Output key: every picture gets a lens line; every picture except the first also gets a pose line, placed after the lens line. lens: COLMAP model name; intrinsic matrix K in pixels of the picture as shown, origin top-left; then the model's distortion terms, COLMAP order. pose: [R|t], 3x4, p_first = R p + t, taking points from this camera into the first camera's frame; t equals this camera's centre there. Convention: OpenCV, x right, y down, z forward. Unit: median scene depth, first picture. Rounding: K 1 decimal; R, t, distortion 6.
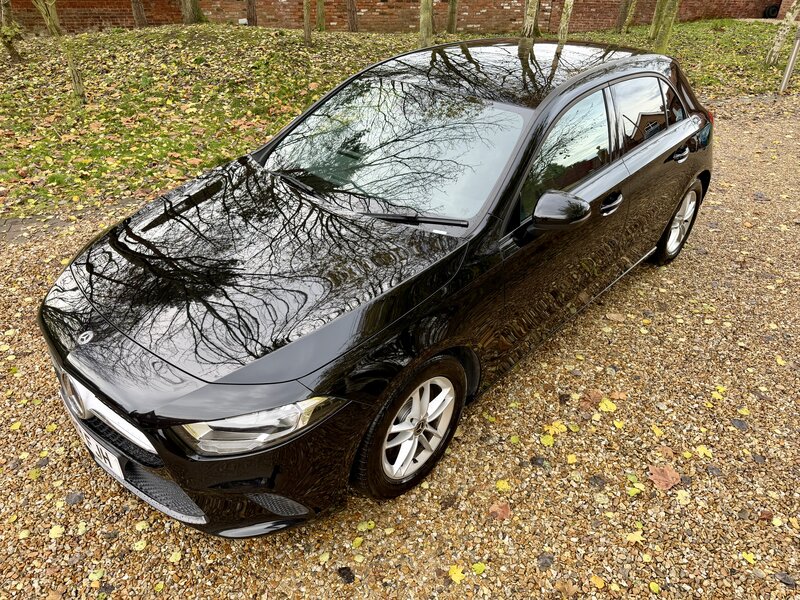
lens RADIAL K [[564.5, 0, 399.1], [0, 564.5, 297.5], [0, 0, 1]] dist [0.024797, -0.029835]
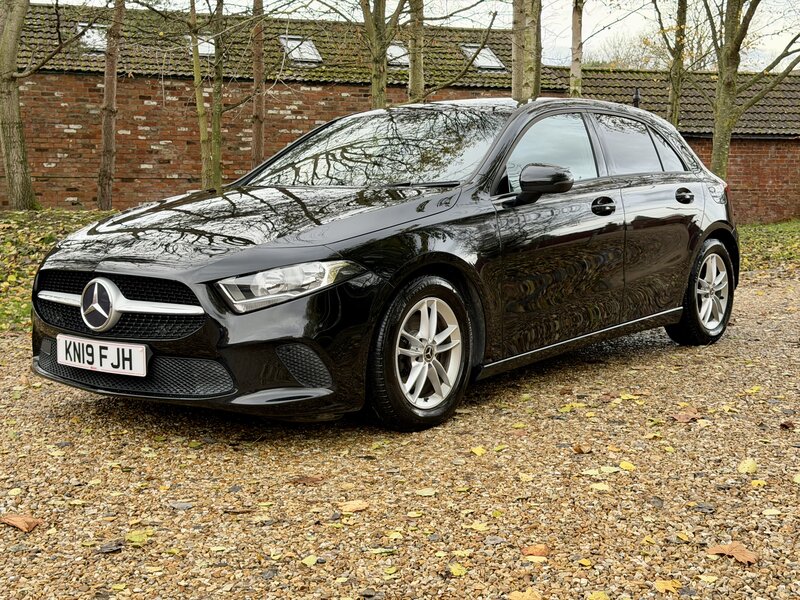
lens RADIAL K [[1119.8, 0, 404.3], [0, 1119.8, 302.0], [0, 0, 1]] dist [0.100039, 0.000000]
pose [[0.996152, -0.028269, 0.082953, -0.133854], [0.061193, 0.901954, -0.427474, 0.788594], [-0.062736, 0.430905, 0.900214, -0.654064]]
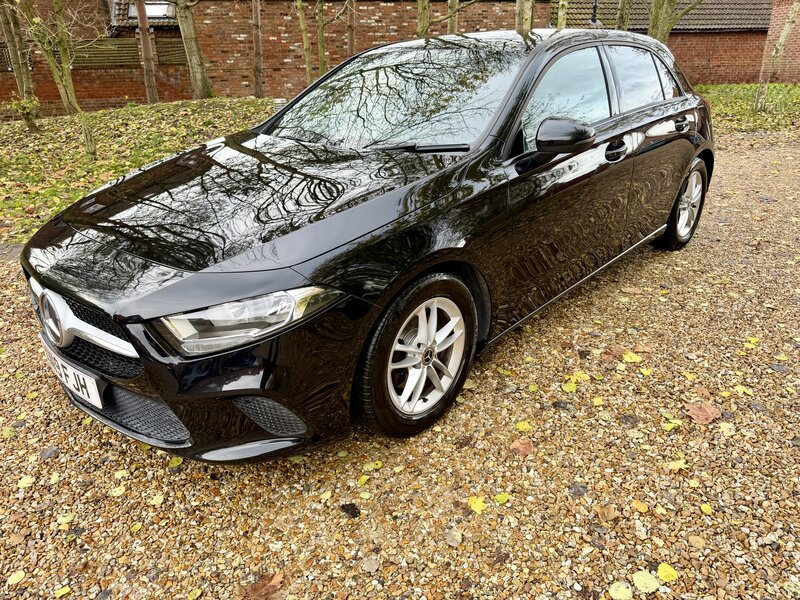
lens RADIAL K [[564.5, 0, 400.9], [0, 564.5, 300.1], [0, 0, 1]] dist [0.024797, -0.029835]
pose [[0.999205, -0.038589, -0.009997, 0.004034], [0.036724, 0.988648, -0.145693, 0.215594], [0.015506, 0.145210, 0.989279, 0.064883]]
